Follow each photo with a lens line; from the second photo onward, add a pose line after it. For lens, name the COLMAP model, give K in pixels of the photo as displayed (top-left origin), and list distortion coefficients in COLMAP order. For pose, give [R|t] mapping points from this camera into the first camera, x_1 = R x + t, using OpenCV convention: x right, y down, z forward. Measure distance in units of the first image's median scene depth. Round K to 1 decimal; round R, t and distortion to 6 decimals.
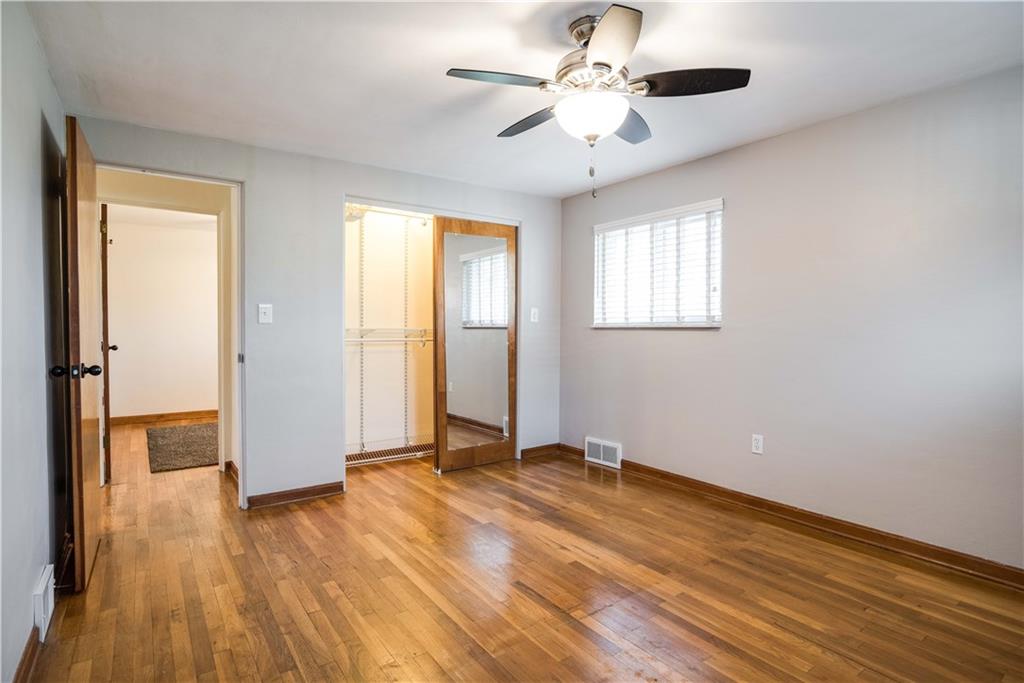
lens RADIAL K [[532.4, 0, 512.0], [0, 532.4, 341.5], [0, 0, 1]] dist [-0.018657, 0.000829]
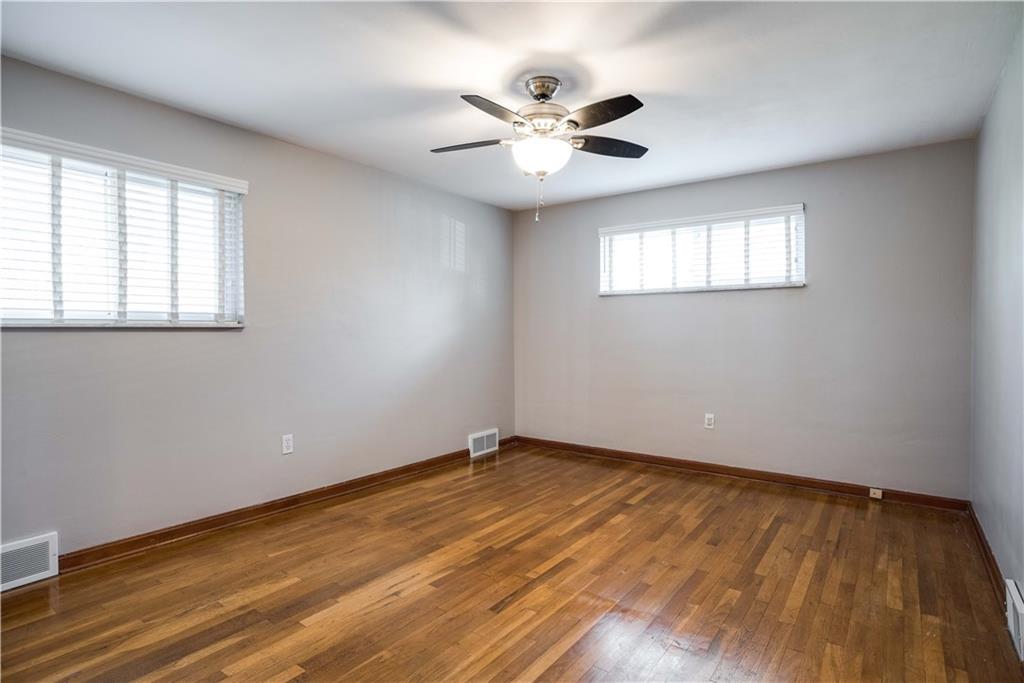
lens RADIAL K [[532.4, 0, 512.0], [0, 532.4, 341.5], [0, 0, 1]] dist [-0.018657, 0.000829]
pose [[-0.319730, -0.020648, 0.947284, -0.742305], [0.022841, 0.999304, 0.029491, -0.024789], [-0.947233, 0.031066, -0.319036, 1.090155]]
